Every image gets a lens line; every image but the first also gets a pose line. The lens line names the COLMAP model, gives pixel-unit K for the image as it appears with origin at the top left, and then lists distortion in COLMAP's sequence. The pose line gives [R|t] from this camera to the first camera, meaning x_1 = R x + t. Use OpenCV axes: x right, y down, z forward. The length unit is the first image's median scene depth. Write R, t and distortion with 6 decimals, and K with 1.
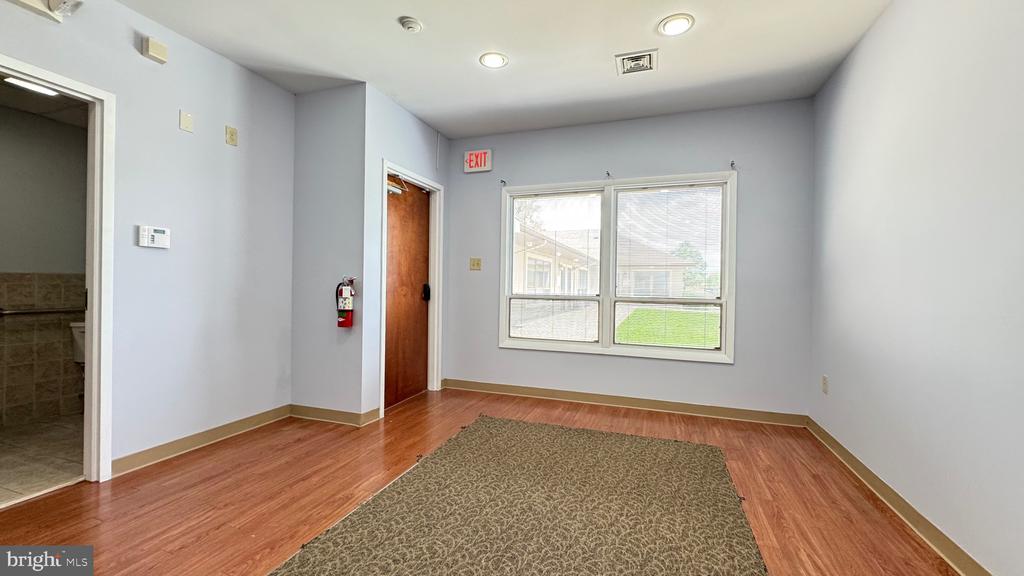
lens RADIAL K [[410.9, 0, 507.4], [0, 410.9, 286.8], [0, 0, 1]] dist [0.000912, 0.000104]
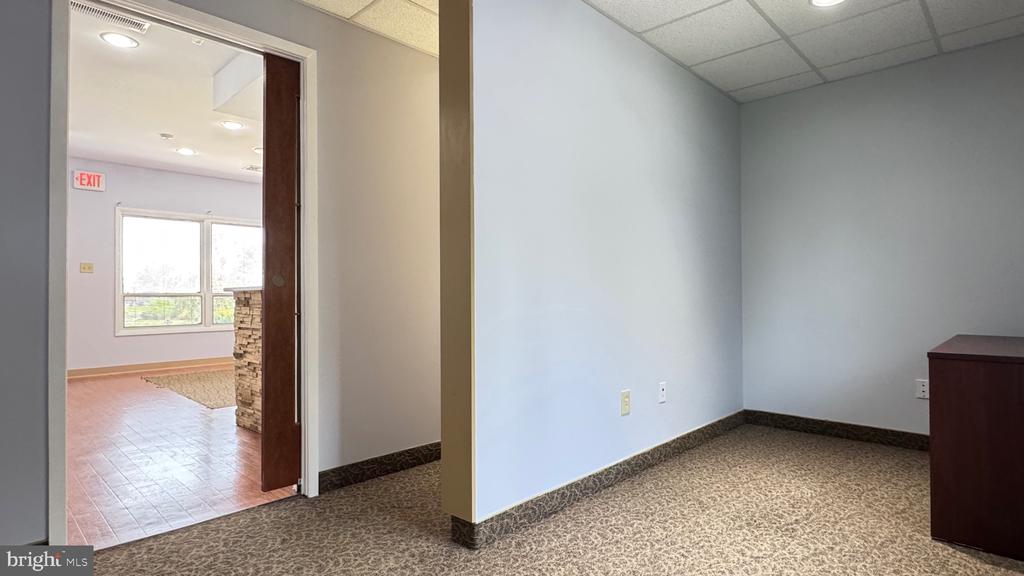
lens RADIAL K [[536.3, 0, 511.8], [0, 536.3, 287.4], [0, 0, 1]] dist [-0.003026, 0.000573]
pose [[0.392589, -0.010405, 0.919655, -1.020506], [0.009862, 0.999926, 0.007103, 0.000188], [-0.919661, 0.006281, 0.392663, -0.718460]]
